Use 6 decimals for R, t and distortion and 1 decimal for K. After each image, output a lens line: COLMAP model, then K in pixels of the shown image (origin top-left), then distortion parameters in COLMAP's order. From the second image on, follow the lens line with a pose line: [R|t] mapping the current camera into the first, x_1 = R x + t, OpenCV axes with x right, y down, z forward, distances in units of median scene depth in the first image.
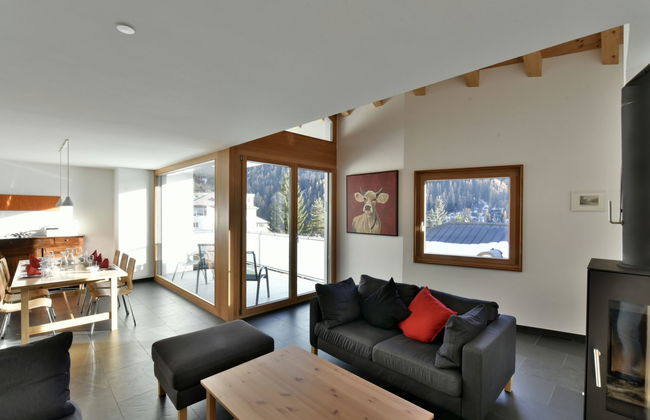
lens RADIAL K [[285.5, 0, 328.0], [0, 285.5, 212.2], [0, 0, 1]] dist [-0.003159, -0.005895]
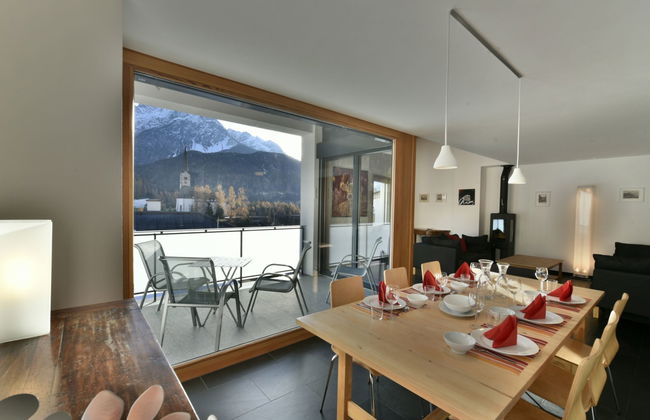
lens RADIAL K [[285.5, 0, 328.0], [0, 285.5, 212.2], [0, 0, 1]] dist [-0.003159, -0.005895]
pose [[0.091377, -0.026940, 0.995452, -1.104628], [-0.013967, 0.999501, 0.028332, 0.023046], [-0.995718, -0.016493, 0.090955, 0.971219]]
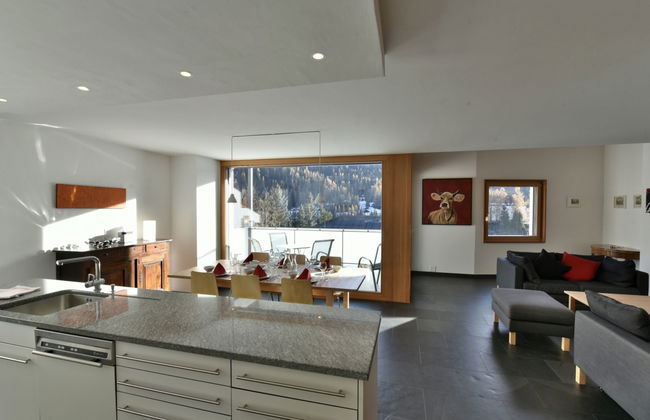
lens RADIAL K [[285.5, 0, 328.0], [0, 285.5, 212.2], [0, 0, 1]] dist [-0.003159, -0.005895]
pose [[0.862935, -0.013390, 0.505138, -0.980376], [0.005373, 0.999835, 0.017325, -0.006857], [-0.505287, -0.012236, 0.862865, 0.130943]]
